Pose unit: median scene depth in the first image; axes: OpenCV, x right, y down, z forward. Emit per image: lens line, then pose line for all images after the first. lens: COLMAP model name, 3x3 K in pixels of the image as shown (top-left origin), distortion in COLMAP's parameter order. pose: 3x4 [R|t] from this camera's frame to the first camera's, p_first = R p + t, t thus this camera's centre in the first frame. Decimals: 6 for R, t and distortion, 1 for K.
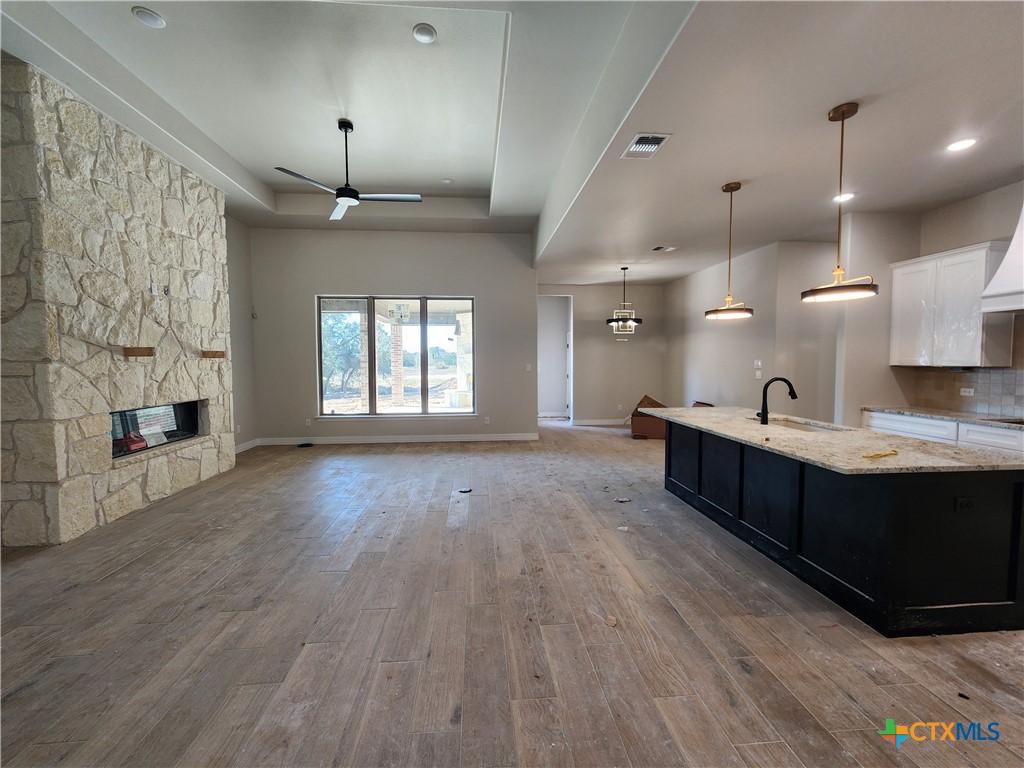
lens RADIAL K [[418.1, 0, 506.9], [0, 418.1, 380.2], [0, 0, 1]] dist [-0.000393, 0.000414]
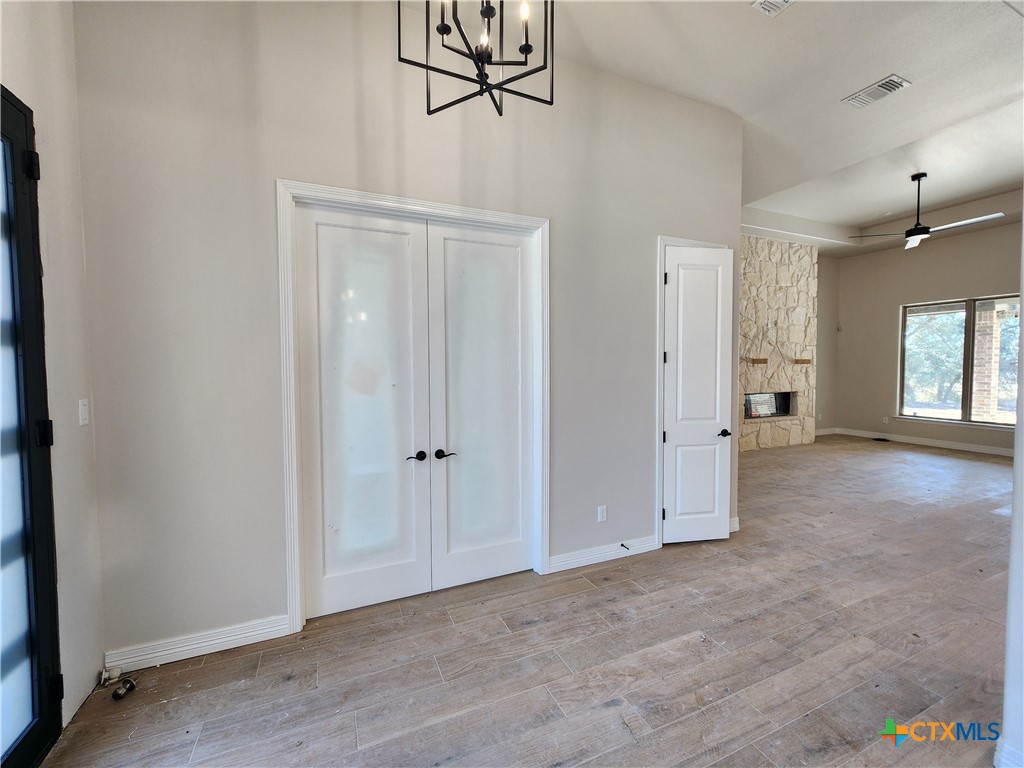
lens RADIAL K [[418.1, 0, 506.0], [0, 418.1, 380.1], [0, 0, 1]] dist [-0.000393, 0.000414]
pose [[0.321005, 0.039619, -0.946249, 0.379230], [-0.040981, 0.998770, 0.027916, 0.005430], [0.946191, 0.029817, 0.322233, -0.487896]]
